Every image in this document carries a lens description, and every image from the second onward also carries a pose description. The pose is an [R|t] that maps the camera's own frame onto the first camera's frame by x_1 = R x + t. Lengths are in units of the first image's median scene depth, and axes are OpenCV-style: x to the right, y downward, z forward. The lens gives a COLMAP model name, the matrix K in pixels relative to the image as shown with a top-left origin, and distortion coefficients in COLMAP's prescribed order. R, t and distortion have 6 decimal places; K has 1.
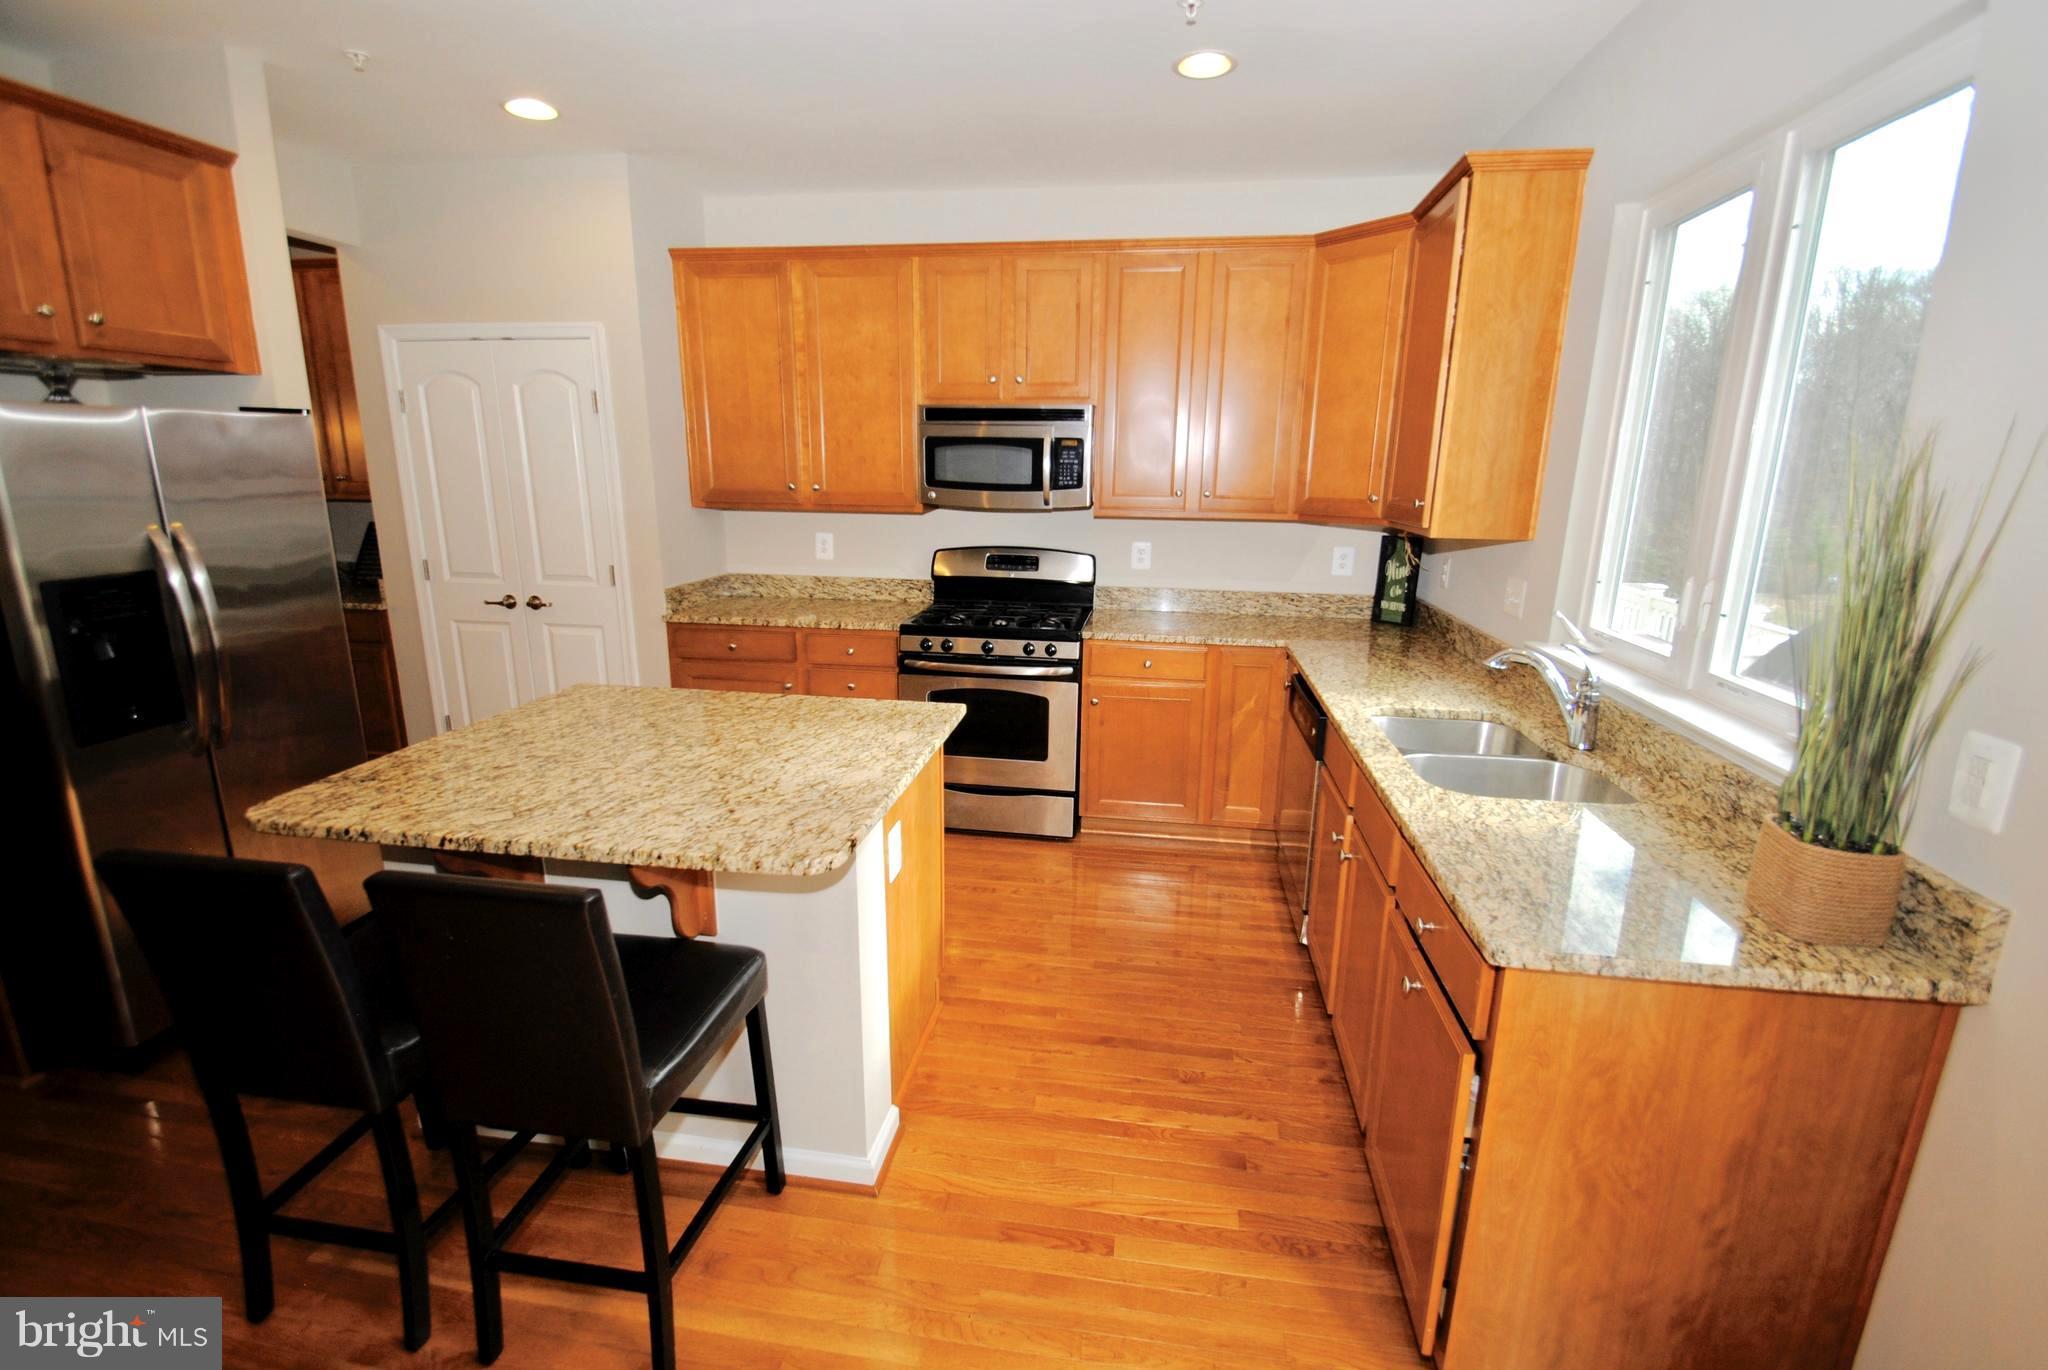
lens RADIAL K [[904.5, 0, 1029.8], [0, 904.5, 677.3], [0, 0, 1]] dist [-0.009181, -0.002536]
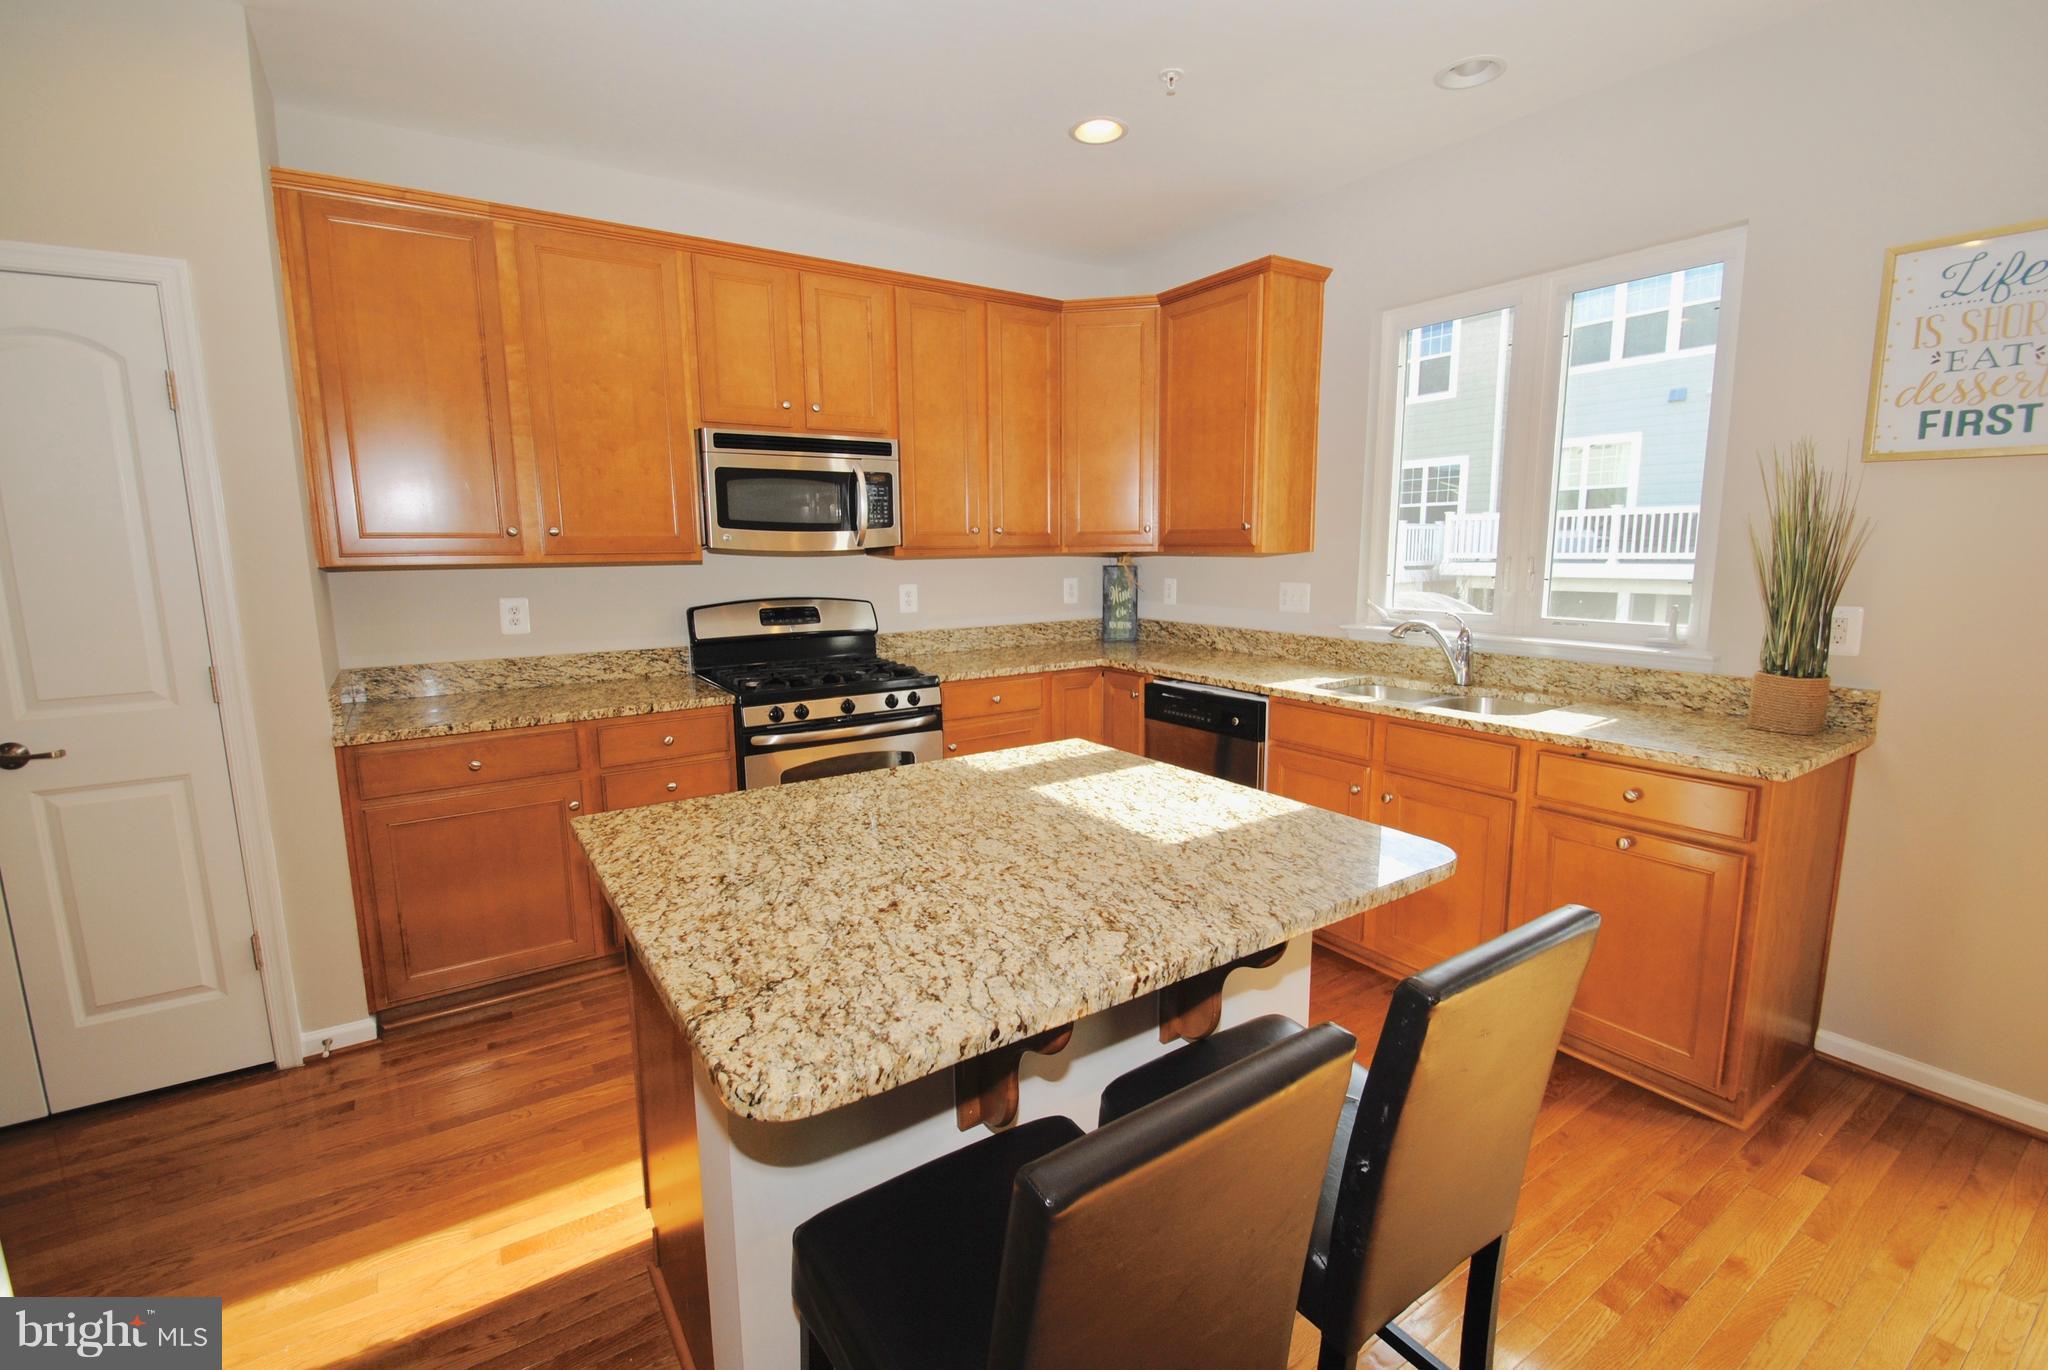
lens RADIAL K [[904.5, 0, 1023.5], [0, 904.5, 682.2], [0, 0, 1]] dist [-0.009181, -0.002536]
pose [[0.737503, -0.123477, 0.663959, -0.478206], [0.171946, 0.985075, -0.007796, -0.019551], [-0.653088, 0.119915, 0.747728, 0.226149]]
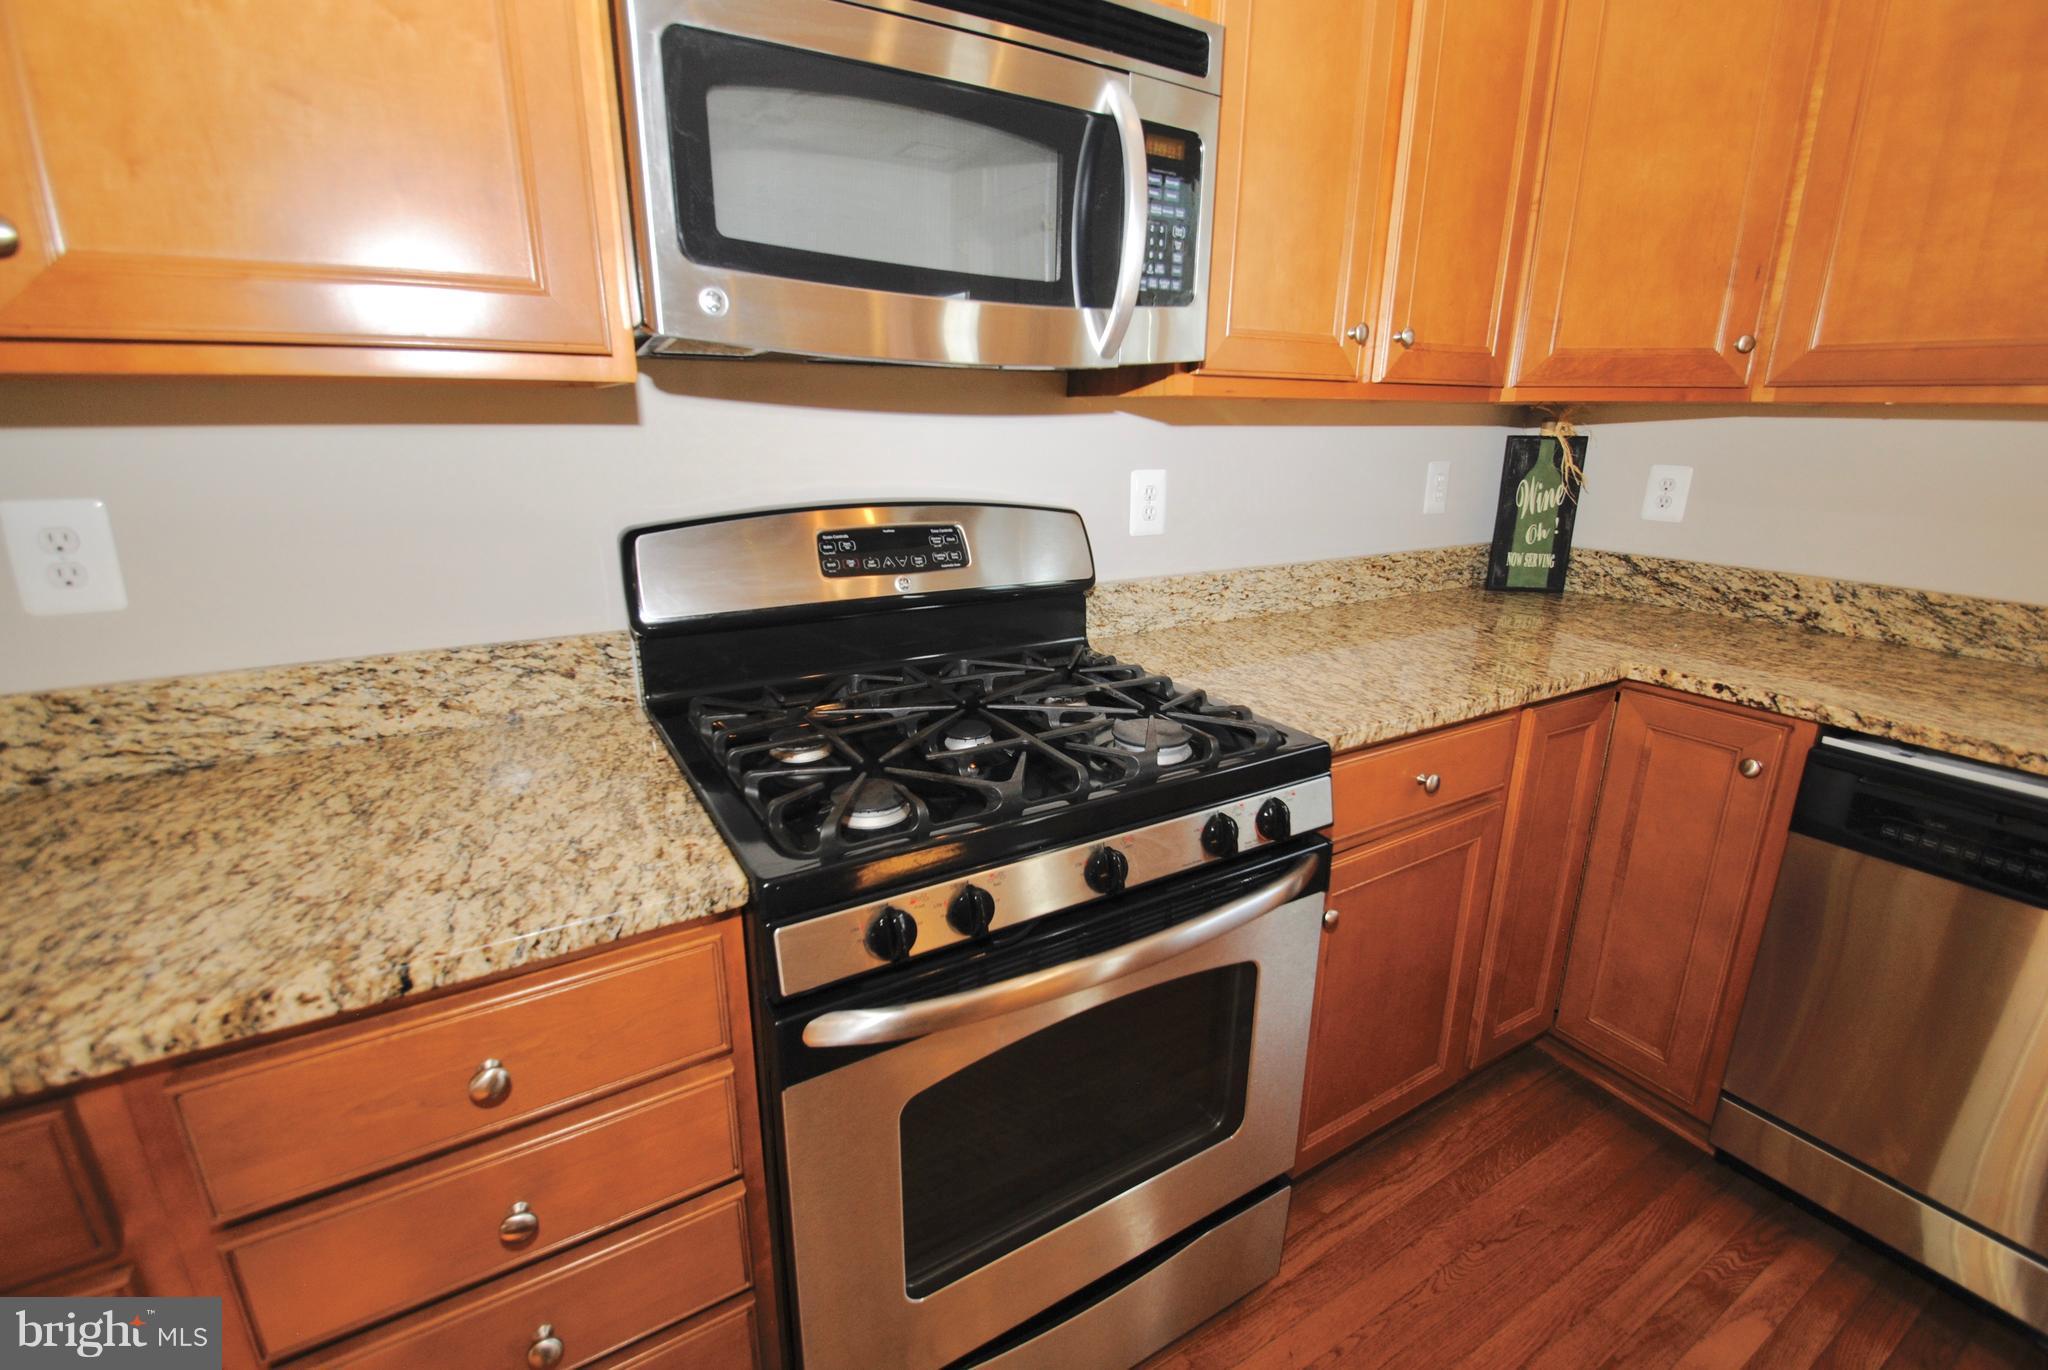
lens RADIAL K [[904.5, 0, 1024.8], [0, 904.5, 686.4], [0, 0, 1]] dist [-0.009181, -0.002536]
pose [[0.762904, -0.192229, 0.617273, -0.215818], [0.150604, 0.981348, 0.119472, -0.119224], [-0.628726, 0.001818, 0.777625, 0.770709]]
